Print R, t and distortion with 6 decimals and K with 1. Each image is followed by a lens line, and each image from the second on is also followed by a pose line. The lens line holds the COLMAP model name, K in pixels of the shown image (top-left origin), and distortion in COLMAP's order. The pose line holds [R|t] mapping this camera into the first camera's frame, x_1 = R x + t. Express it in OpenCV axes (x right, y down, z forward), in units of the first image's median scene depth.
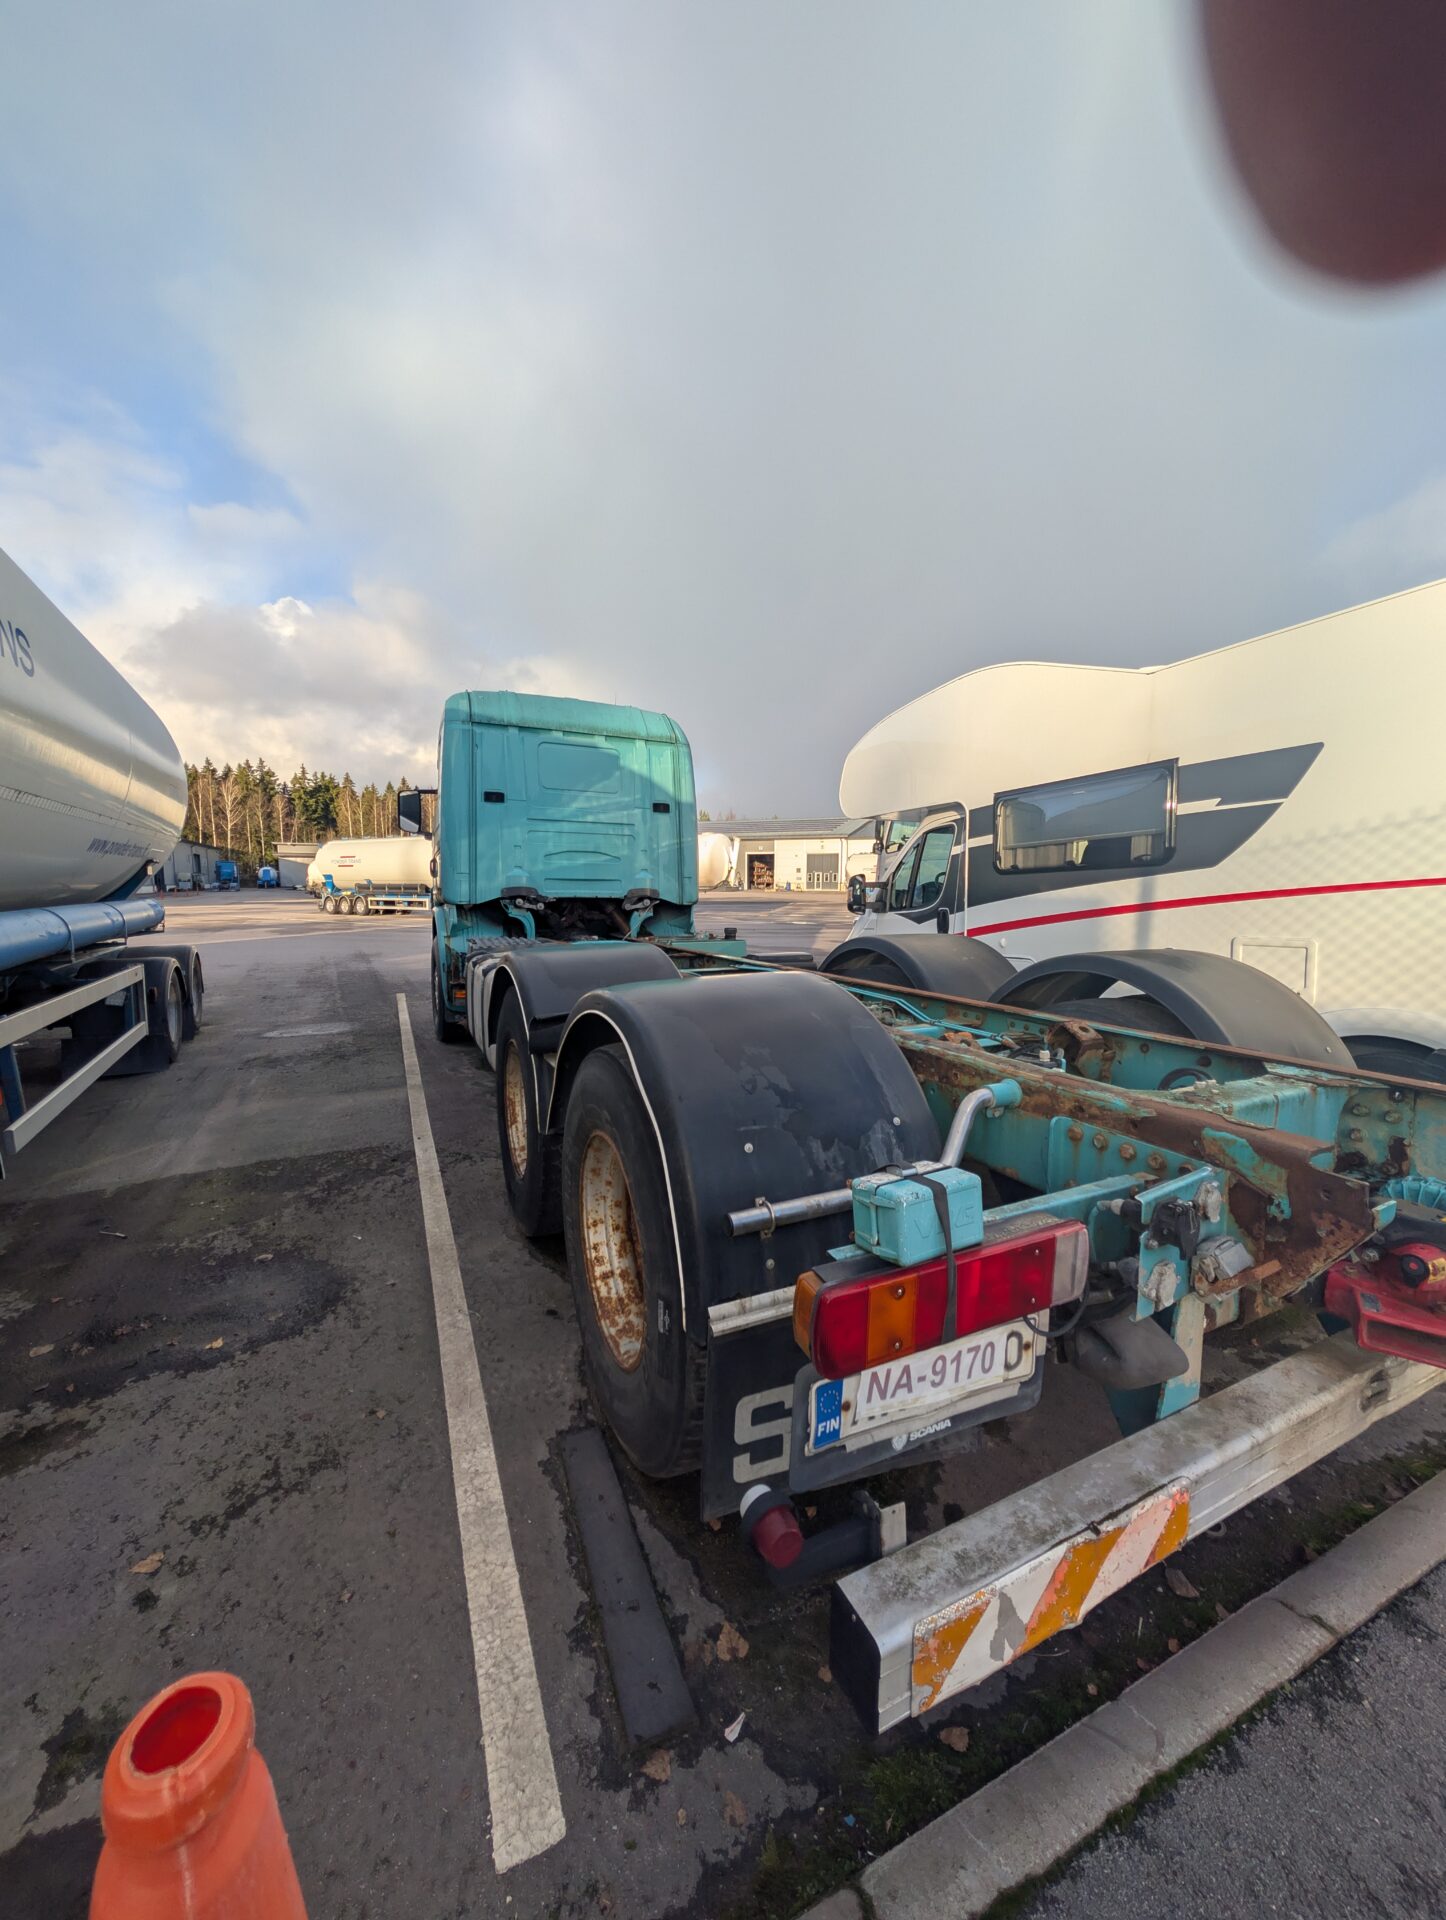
lens RADIAL K [[716.6, 0, 716.5], [0, 716.6, 959.2], [0, 0, 1]] dist [-0.002797, 0.000636]
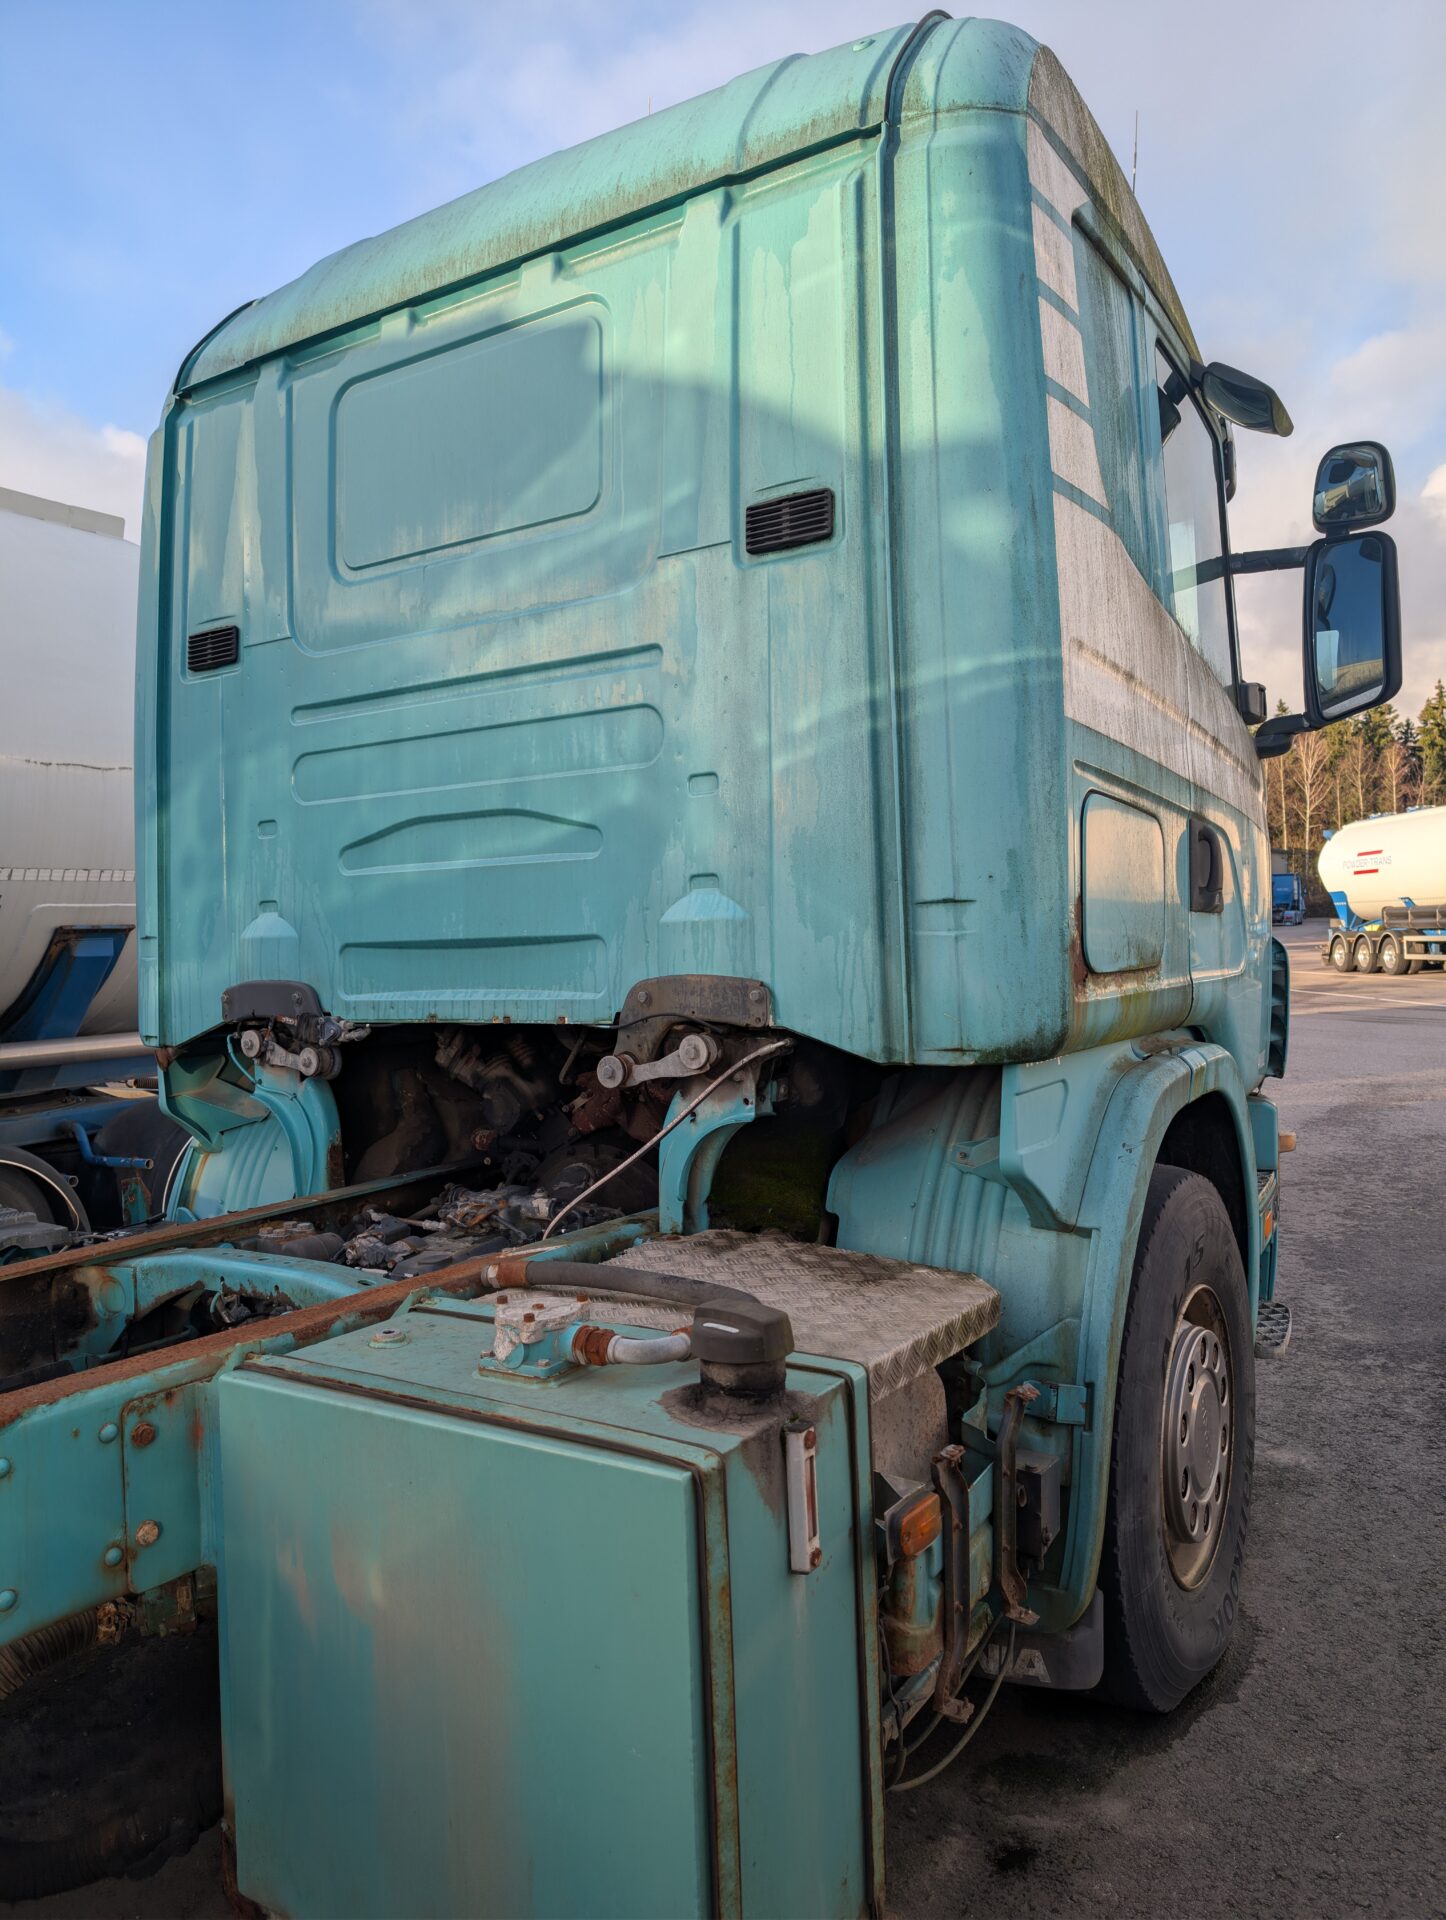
lens RADIAL K [[1365.8, 0, 733.4], [0, 1365.8, 975.0], [0, 0, 1]] dist [0.057376, -0.103296]
pose [[0.534236, -0.004245, -0.845325, 0.399818], [-0.039891, 0.998747, -0.030226, -0.172663], [0.844394, 0.049868, 0.533397, 1.598838]]
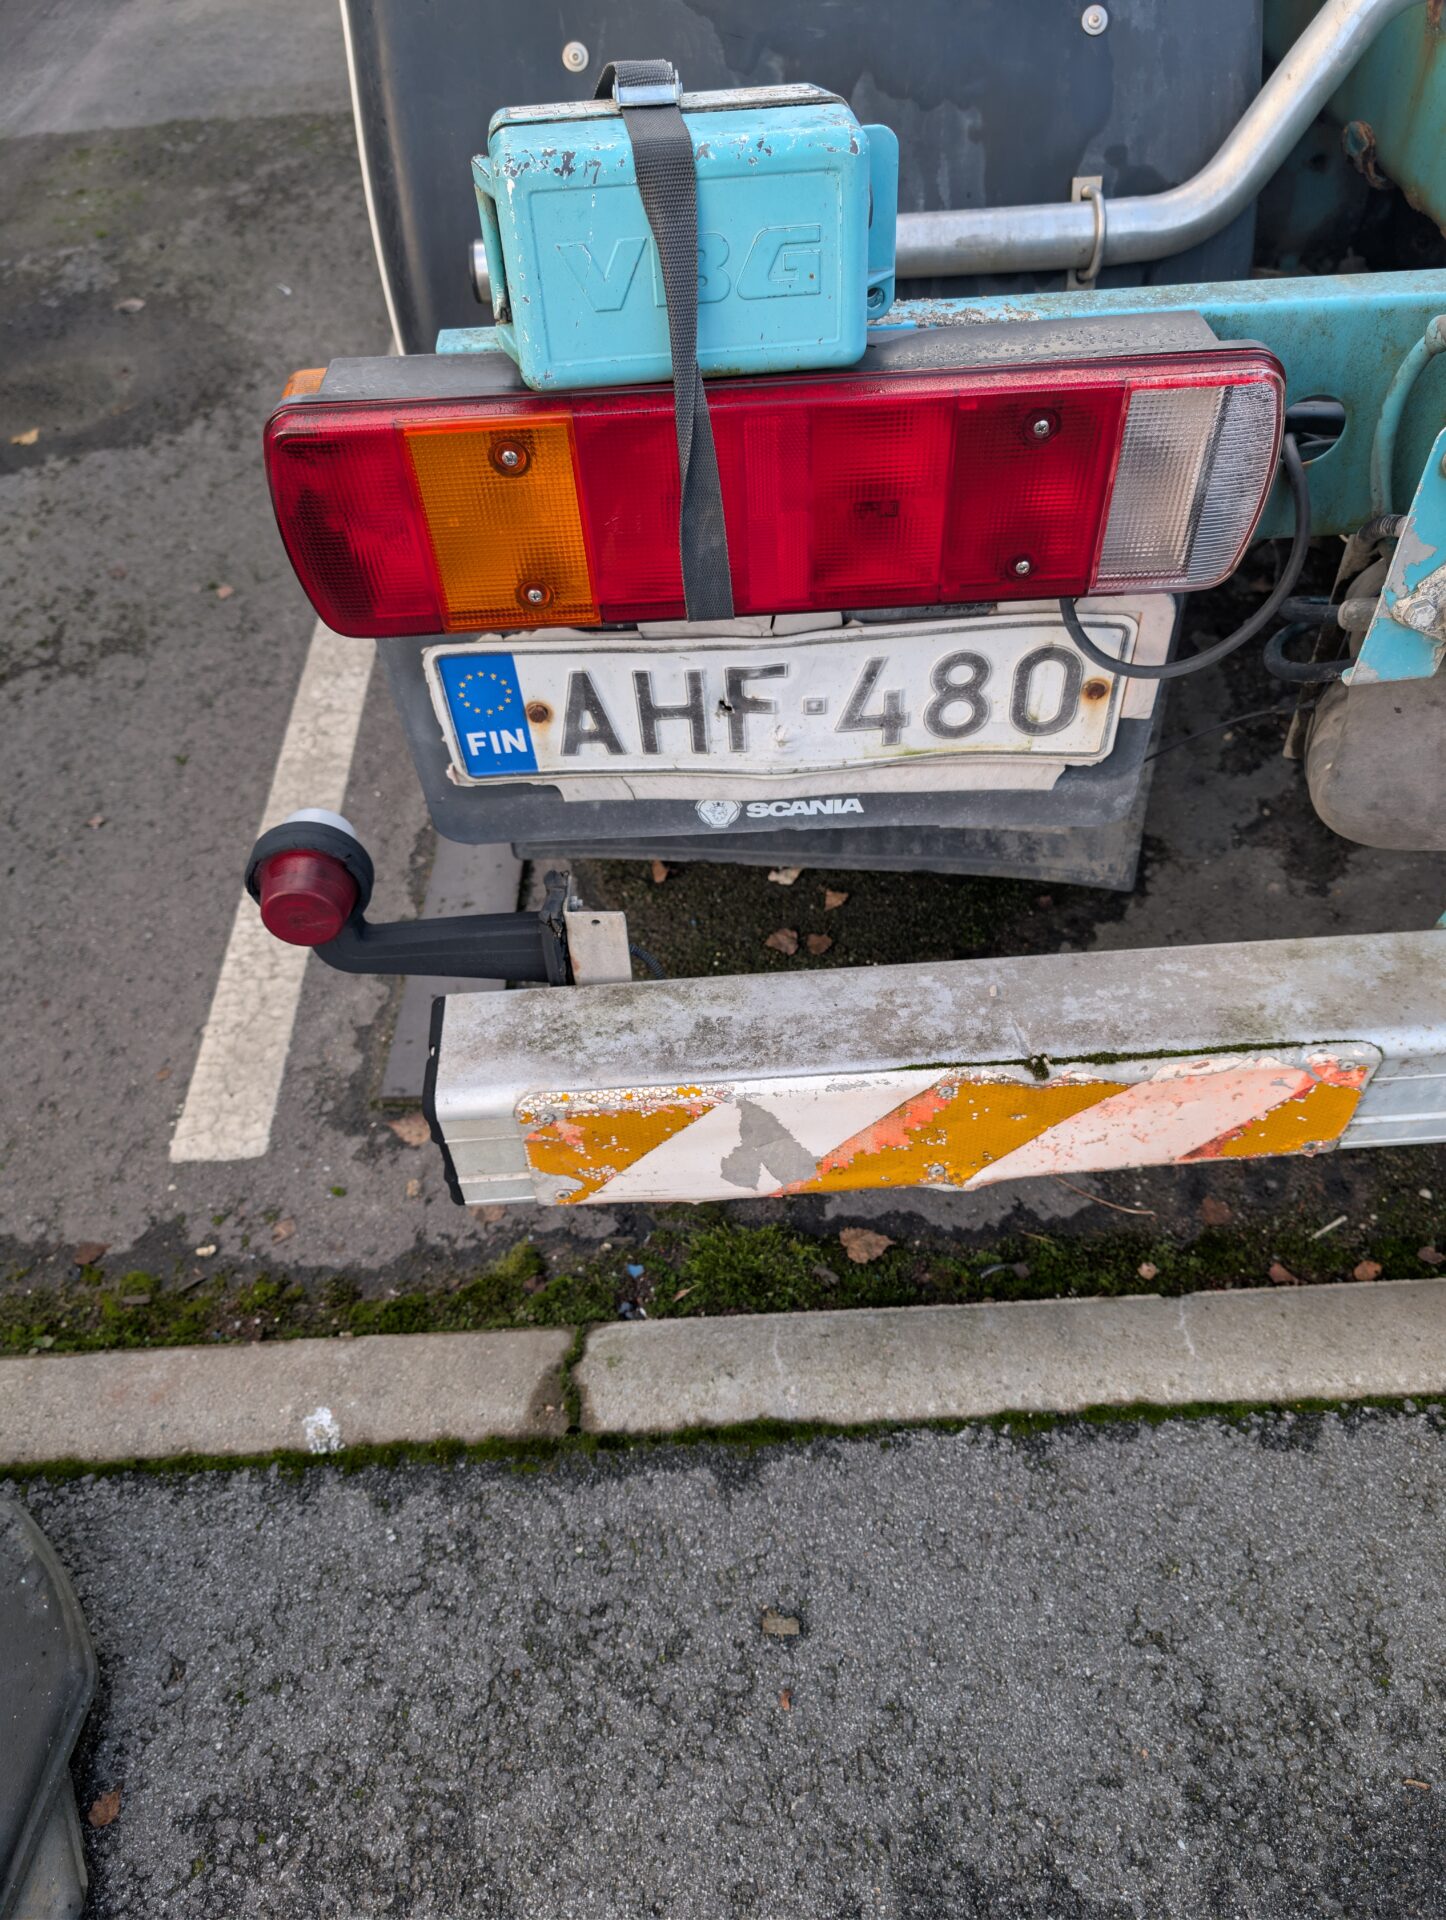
lens RADIAL K [[1375.5, 0, 736.1], [0, 1375.5, 966.1], [0, 0, 1]] dist [0.047918, -0.054888]
pose [[0.924477, 0.258782, -0.279955, 0.170860], [0.002826, 0.729658, 0.683806, 0.050309], [0.381228, -0.632954, 0.673821, 0.117084]]
